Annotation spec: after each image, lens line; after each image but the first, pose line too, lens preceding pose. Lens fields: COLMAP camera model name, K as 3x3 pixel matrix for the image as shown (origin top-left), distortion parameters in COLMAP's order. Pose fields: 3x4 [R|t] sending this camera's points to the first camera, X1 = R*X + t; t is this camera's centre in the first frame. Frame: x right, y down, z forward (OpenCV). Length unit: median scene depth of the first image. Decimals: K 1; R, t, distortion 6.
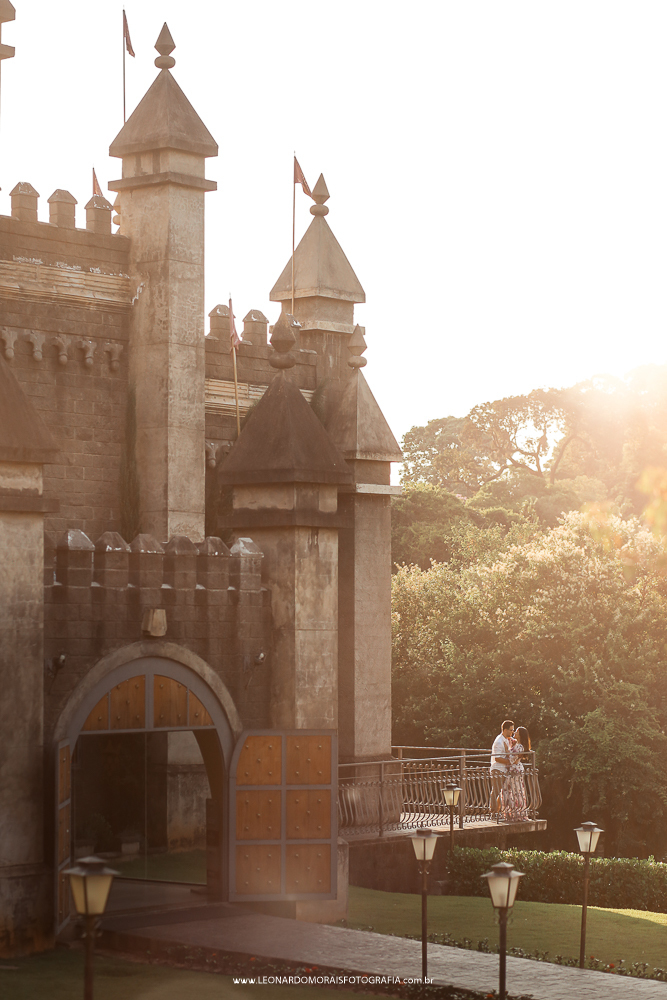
lens RADIAL K [[2437.9, 0, 331.2], [0, 2437.9, 417.4], [0, 0, 1]] dist [-0.003482, -1.091859]
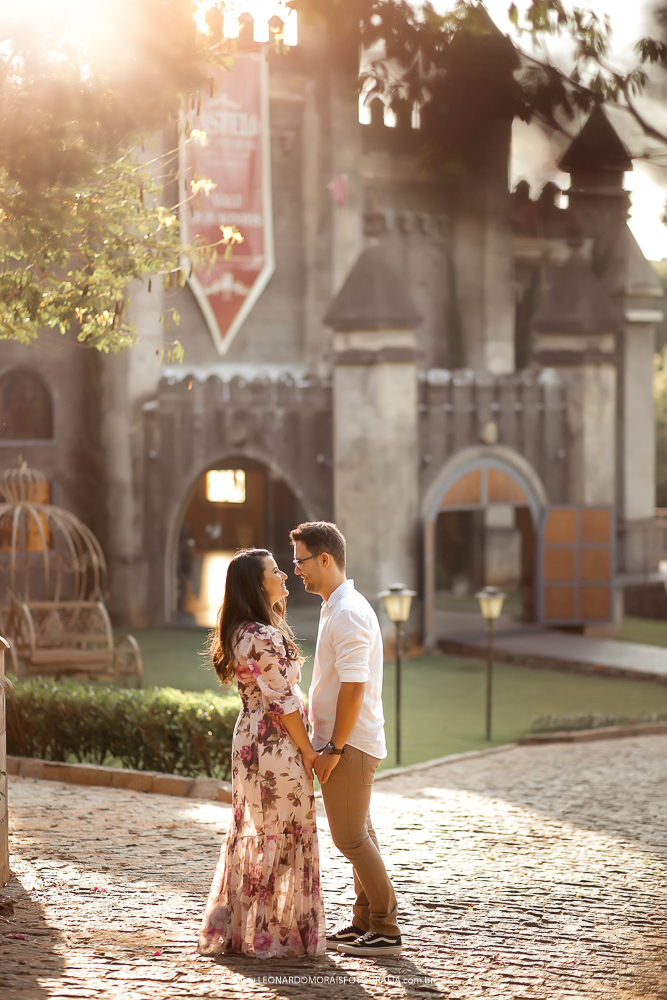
lens RADIAL K [[2437.9, 0, 331.2], [0, 2437.9, 417.4], [0, 0, 1]] dist [-0.003482, -1.091859]
pose [[0.994093, -0.003403, -0.108477, -0.007246], [0.014506, 0.994706, 0.101731, -0.067497], [0.107556, -0.102704, 0.988880, -0.403922]]
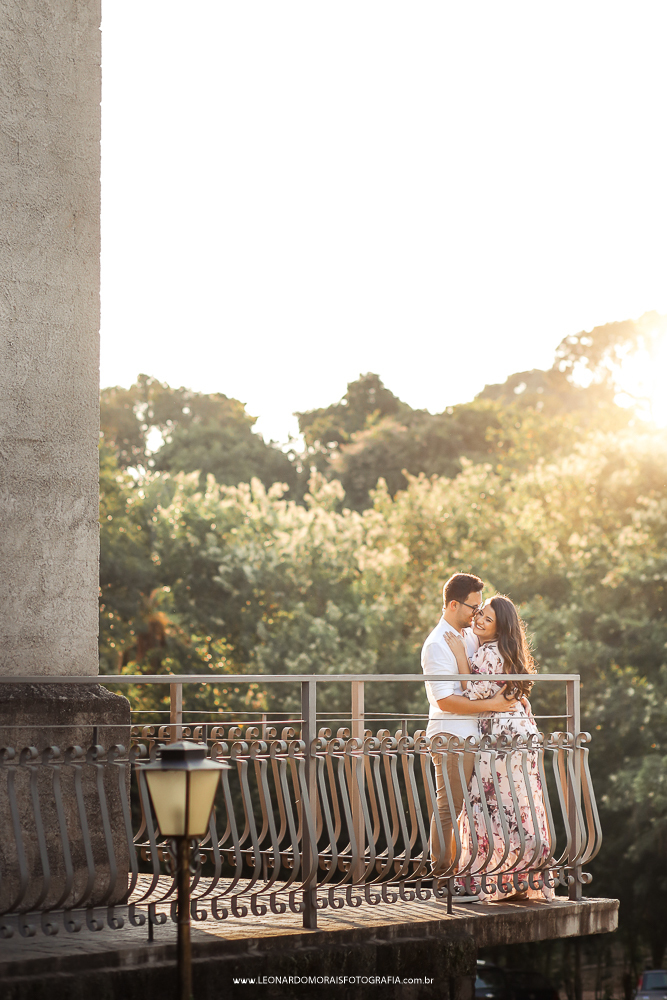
lens RADIAL K [[2437.9, 0, 331.2], [0, 2437.9, 417.4], [0, 0, 1]] dist [-0.003482, -1.091859]
pose [[0.998633, -0.006617, -0.051846, 0.068859], [0.004986, 0.999490, -0.031526, 0.114503], [0.052029, 0.031225, 0.998157, 0.692489]]
